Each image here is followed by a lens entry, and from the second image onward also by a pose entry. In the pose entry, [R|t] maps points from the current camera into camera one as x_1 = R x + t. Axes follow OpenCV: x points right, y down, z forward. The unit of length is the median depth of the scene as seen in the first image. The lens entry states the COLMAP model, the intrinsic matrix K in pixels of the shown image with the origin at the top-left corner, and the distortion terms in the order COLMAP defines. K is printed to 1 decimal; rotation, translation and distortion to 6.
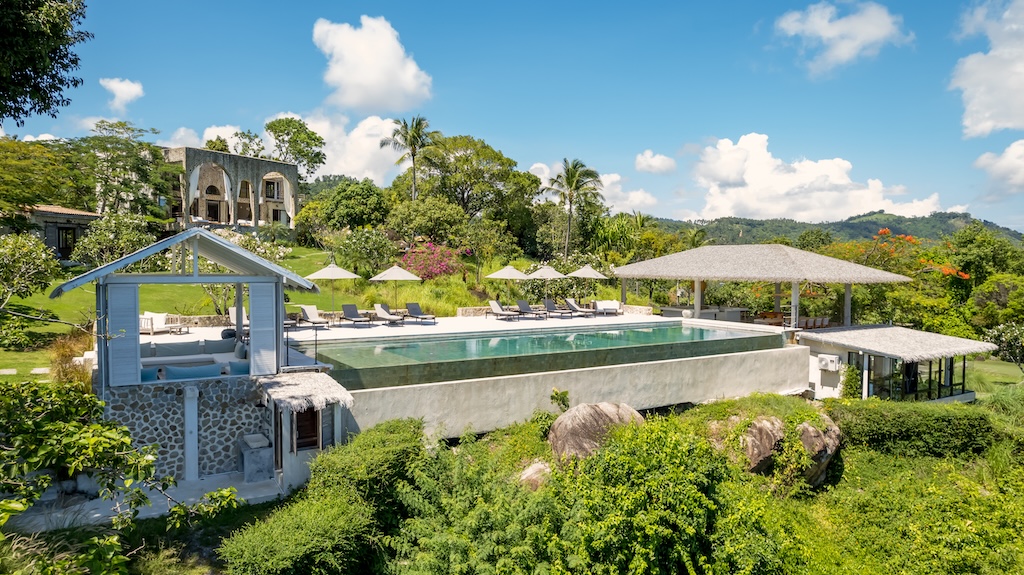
lens RADIAL K [[670.2, 0, 510.2], [0, 670.2, 287.5], [0, 0, 1]] dist [-0.040288, 0.012565]
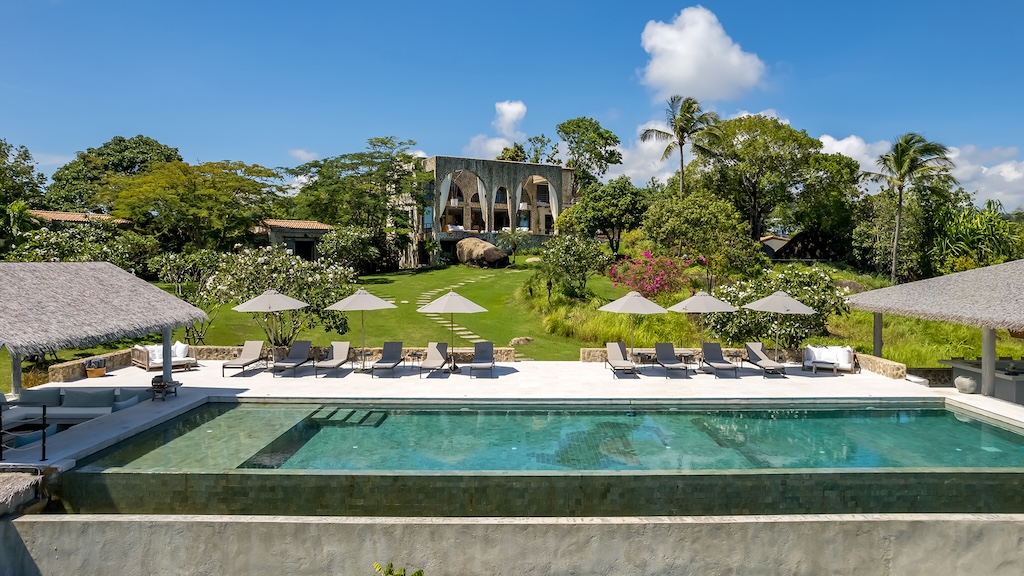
lens RADIAL K [[670.2, 0, 513.0], [0, 670.2, 288.5], [0, 0, 1]] dist [-0.040288, 0.012565]
pose [[0.851180, 0.018123, -0.524561, 0.122501], [-0.017910, 0.999825, 0.005481, -0.018850], [0.524569, 0.004730, 0.851355, 0.184723]]
